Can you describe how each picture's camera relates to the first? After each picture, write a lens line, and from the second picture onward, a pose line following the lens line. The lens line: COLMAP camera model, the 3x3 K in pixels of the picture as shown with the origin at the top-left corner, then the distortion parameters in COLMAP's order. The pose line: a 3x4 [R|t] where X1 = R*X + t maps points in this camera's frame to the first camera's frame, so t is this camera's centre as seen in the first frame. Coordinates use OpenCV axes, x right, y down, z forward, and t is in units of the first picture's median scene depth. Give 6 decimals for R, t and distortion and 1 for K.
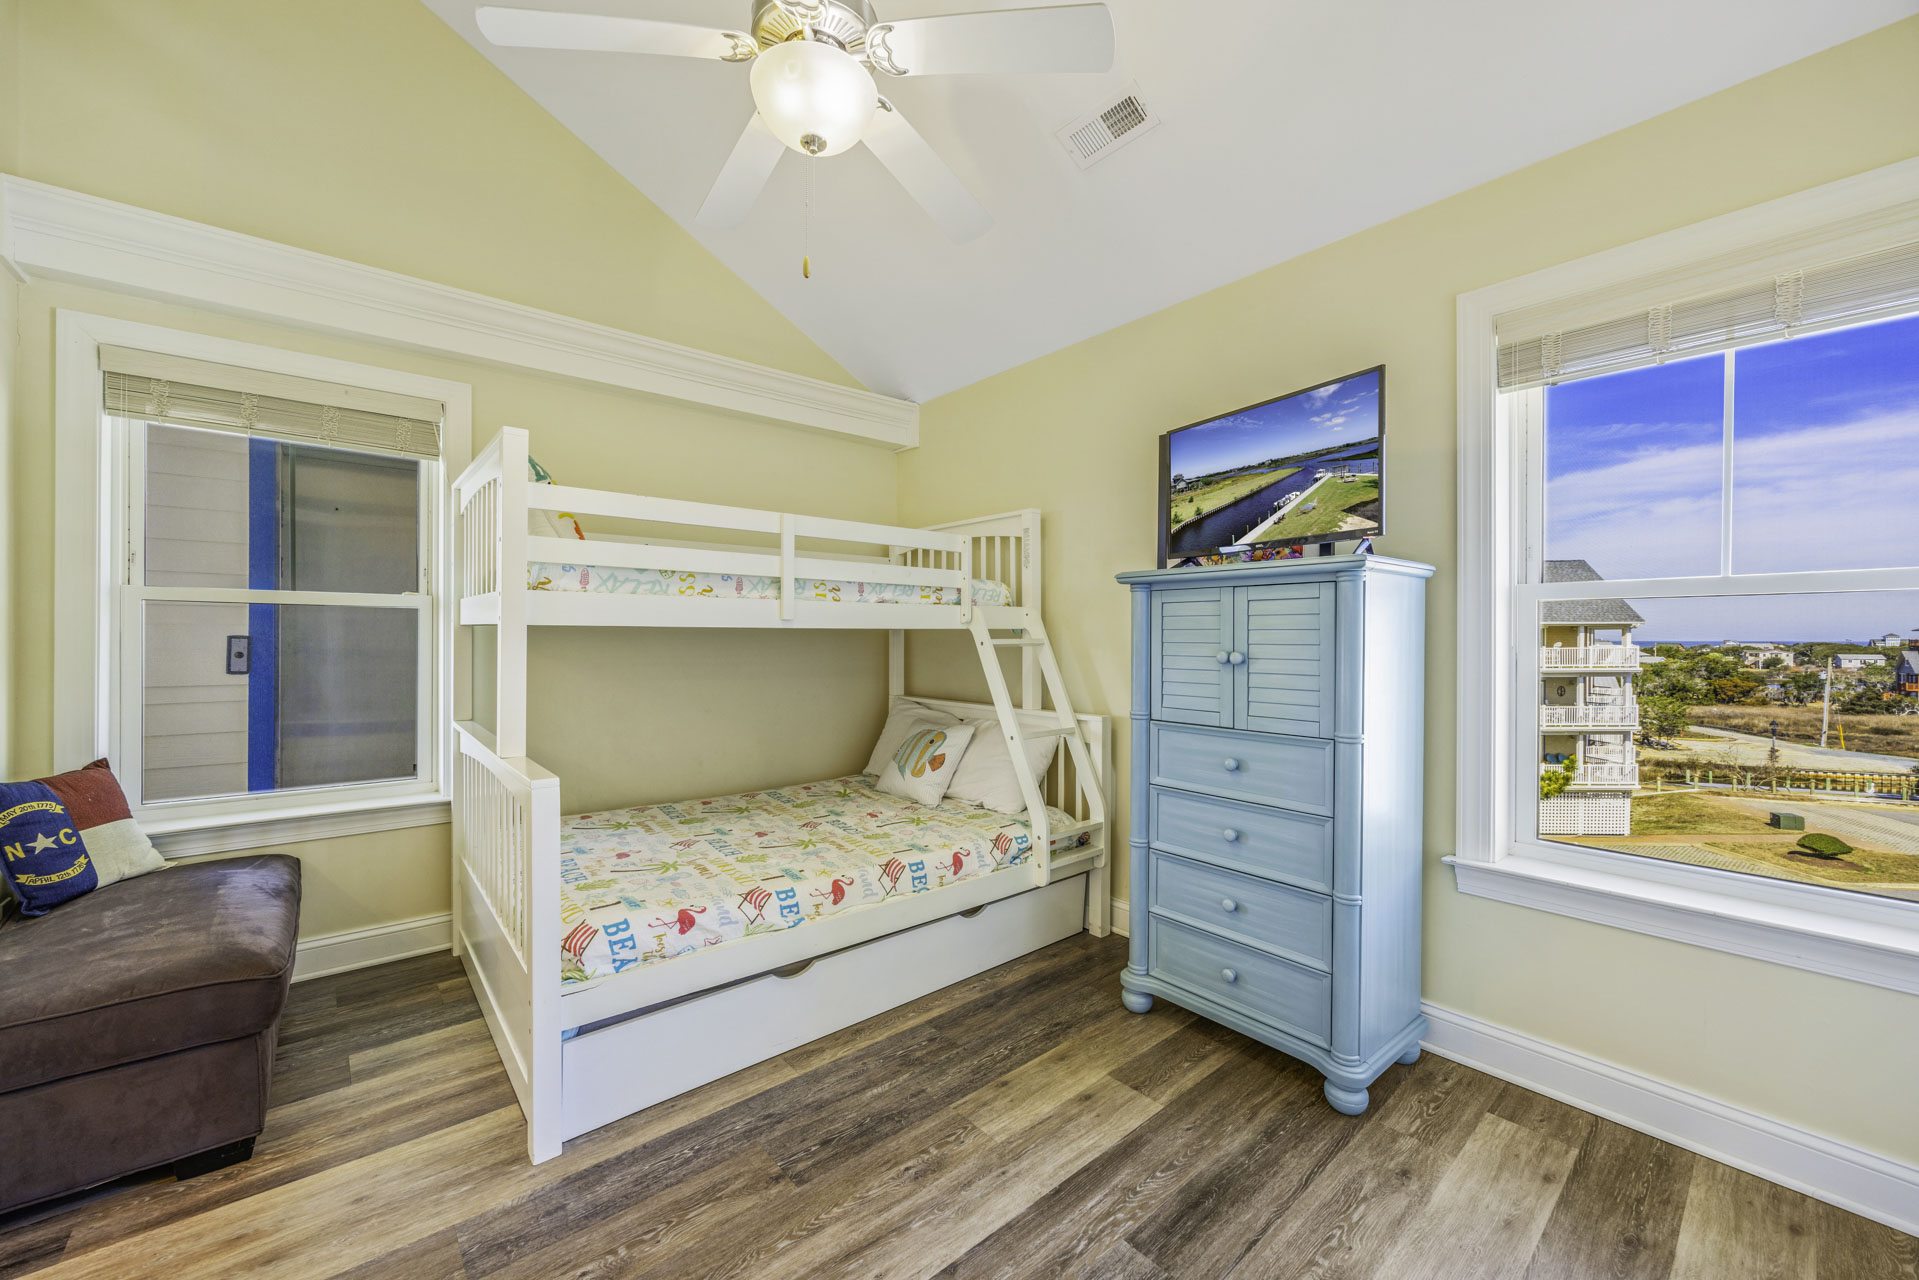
lens RADIAL K [[753.6, 0, 951.7], [0, 753.6, 640.4], [0, 0, 1]] dist [0.000234, -0.000665]
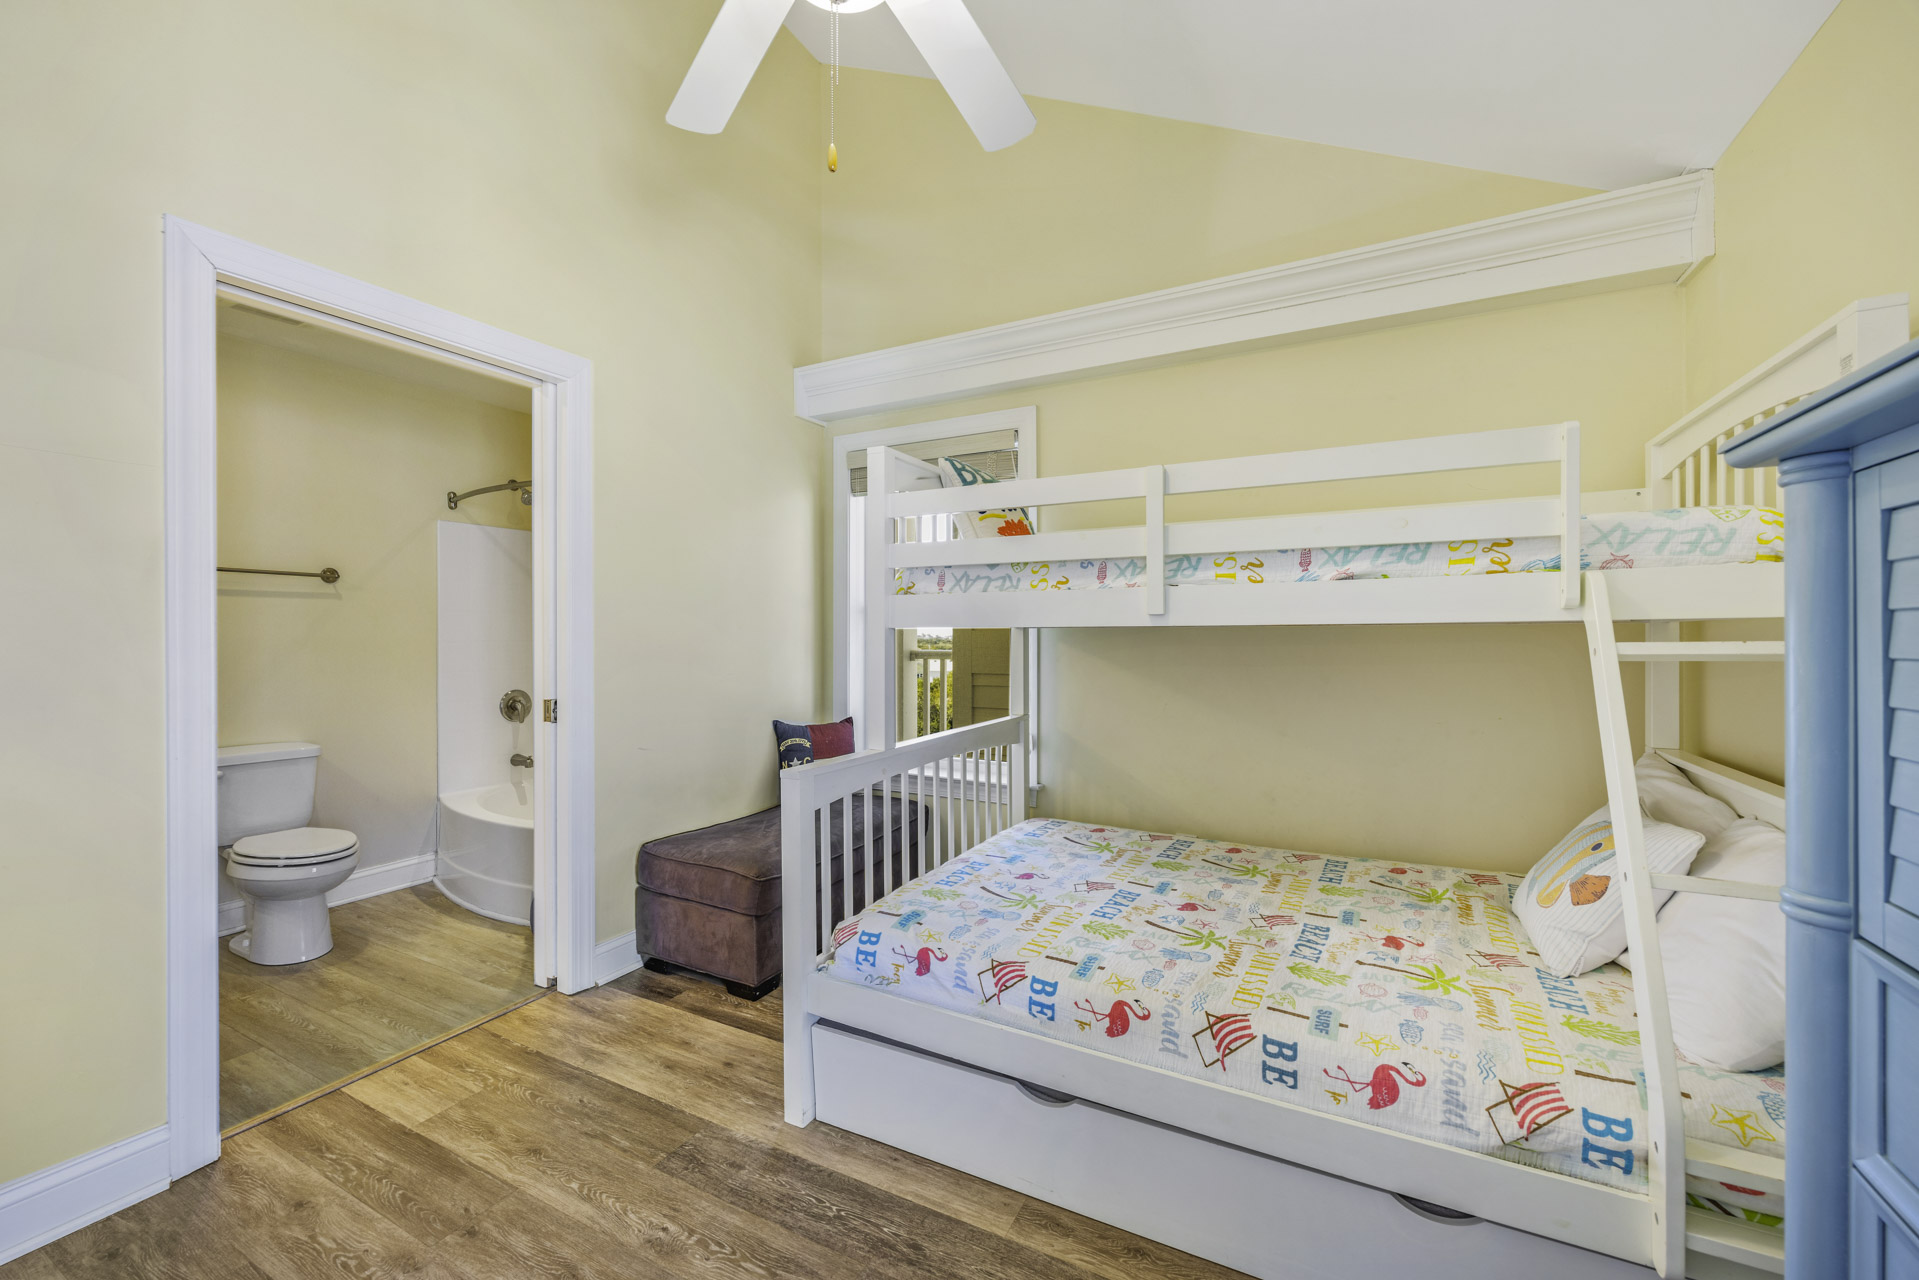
lens RADIAL K [[753.6, 0, 915.2], [0, 753.6, 639.4], [0, 0, 1]] dist [0.000234, -0.000665]
pose [[0.362822, -0.000362, -0.931858, 0.381141], [-0.000999, 0.999999, -0.000777, -0.003108], [0.931858, 0.001213, 0.362822, 0.551631]]
